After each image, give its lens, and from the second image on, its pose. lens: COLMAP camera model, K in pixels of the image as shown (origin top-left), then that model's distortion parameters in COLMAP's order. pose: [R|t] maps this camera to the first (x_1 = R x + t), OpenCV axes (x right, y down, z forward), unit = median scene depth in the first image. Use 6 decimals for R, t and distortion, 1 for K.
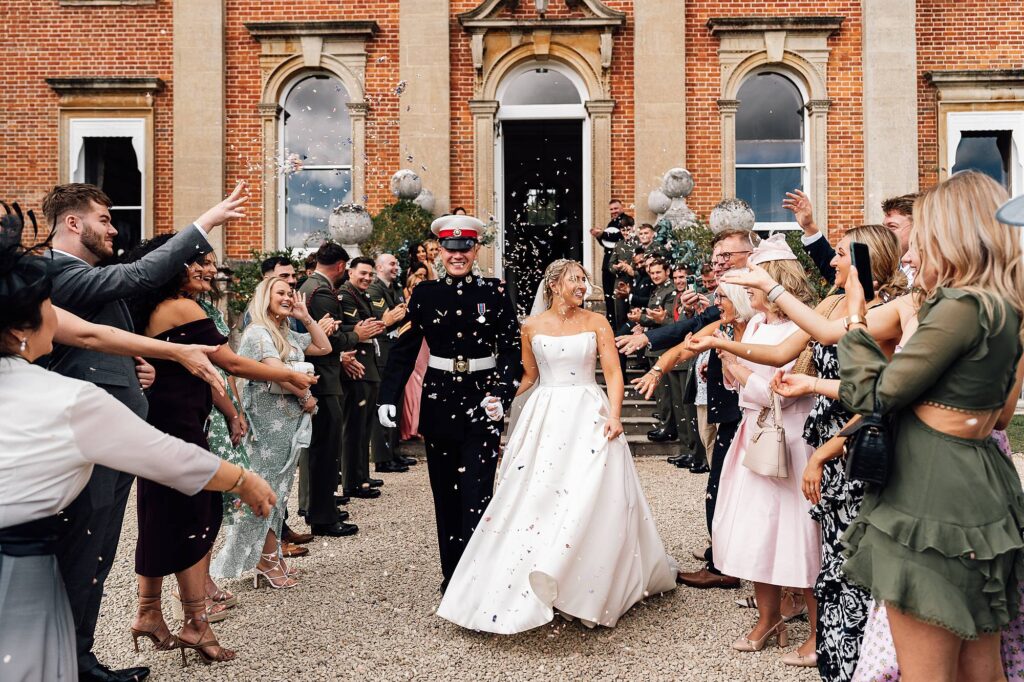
lens RADIAL K [[1256.4, 0, 512.0], [0, 1256.4, 341.0], [0, 0, 1]] dist [0.030321, 0.028215]
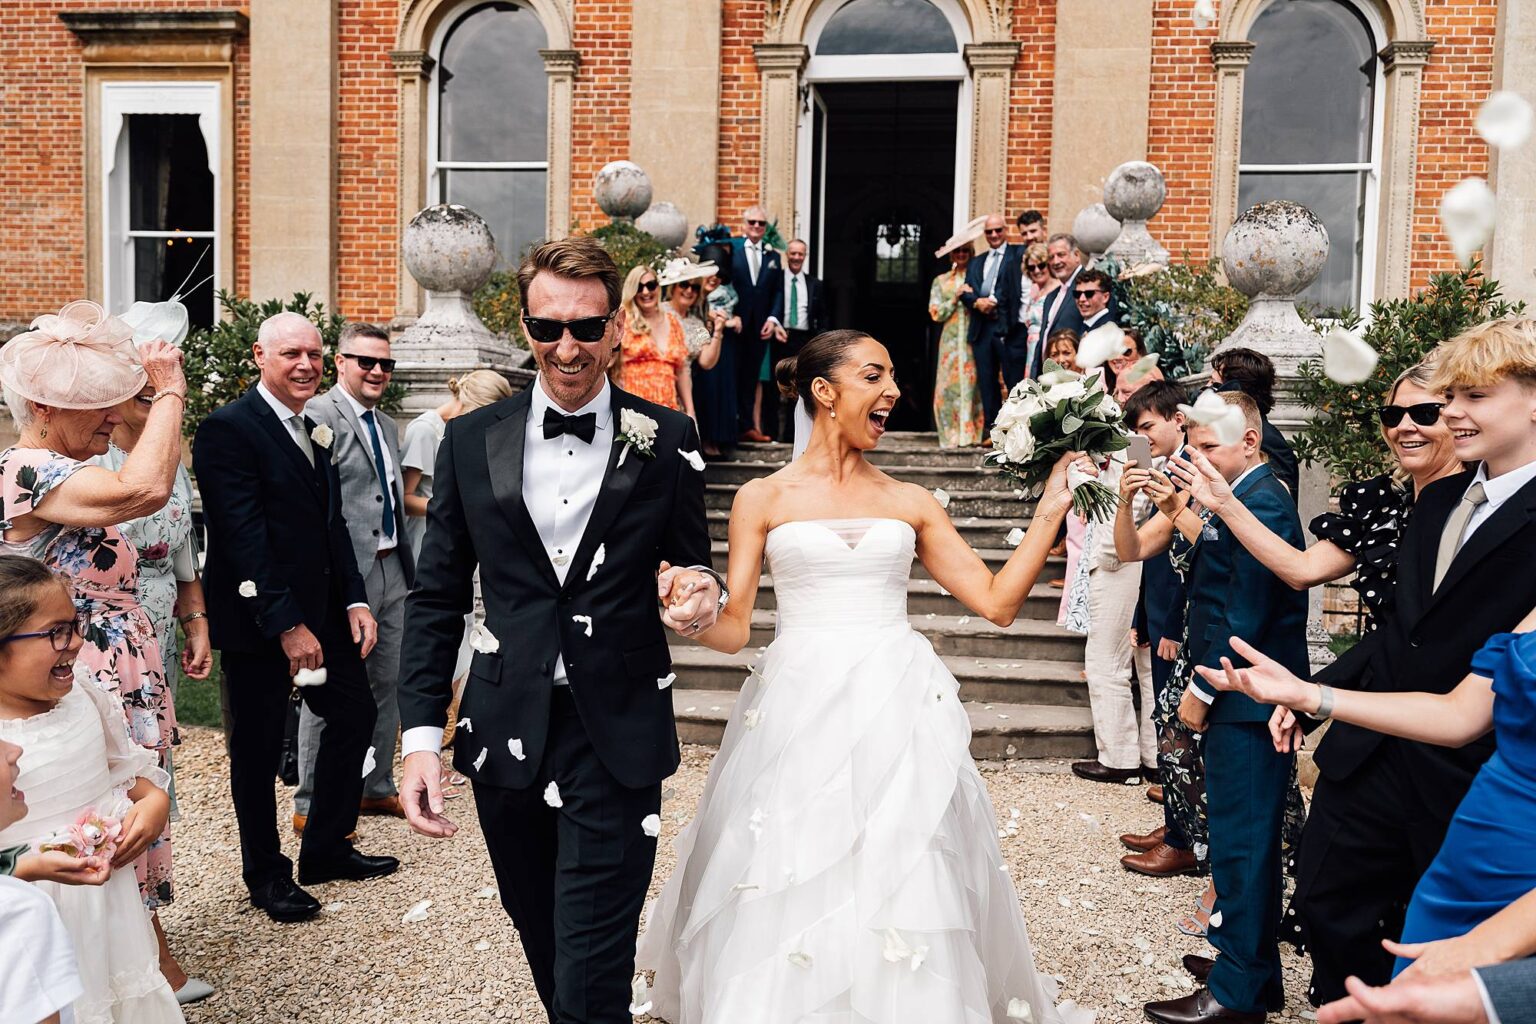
lens RADIAL K [[1294.0, 0, 768.0], [0, 1294.0, 512.0], [0, 0, 1]] dist [0.015817, 0.013093]
pose [[0.994478, 0.033629, -0.099415, 0.035912], [-0.026649, 0.997140, 0.070720, -0.024934], [0.101509, -0.067680, 0.992530, 0.412671]]
